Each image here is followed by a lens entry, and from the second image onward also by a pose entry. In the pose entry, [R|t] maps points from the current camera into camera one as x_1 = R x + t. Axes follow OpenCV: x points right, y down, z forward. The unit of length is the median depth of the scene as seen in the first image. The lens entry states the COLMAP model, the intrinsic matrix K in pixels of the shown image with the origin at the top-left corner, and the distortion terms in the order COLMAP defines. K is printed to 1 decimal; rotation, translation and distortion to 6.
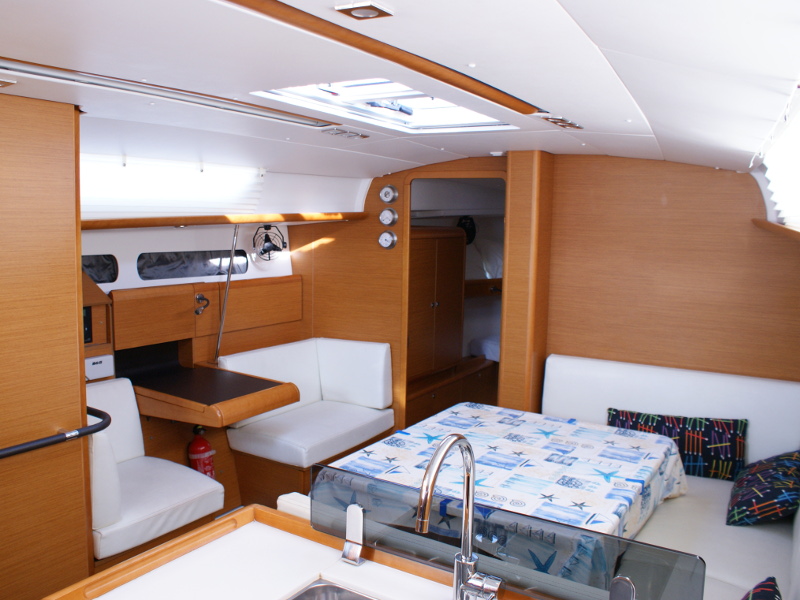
lens RADIAL K [[701.4, 0, 380.8], [0, 701.4, 297.0], [0, 0, 1]] dist [-0.045594, 0.006859]
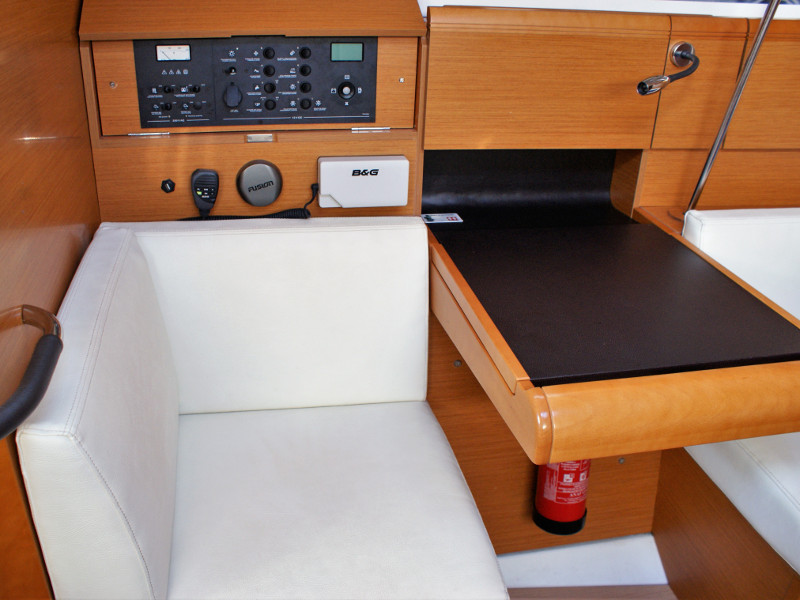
lens RADIAL K [[701.4, 0, 380.8], [0, 701.4, 297.0], [0, 0, 1]] dist [-0.045594, 0.006859]
pose [[0.684347, 0.331006, -0.649695, -0.077371], [-0.105980, 0.926715, 0.360510, 0.006282], [0.721413, -0.177859, 0.669275, 0.611555]]
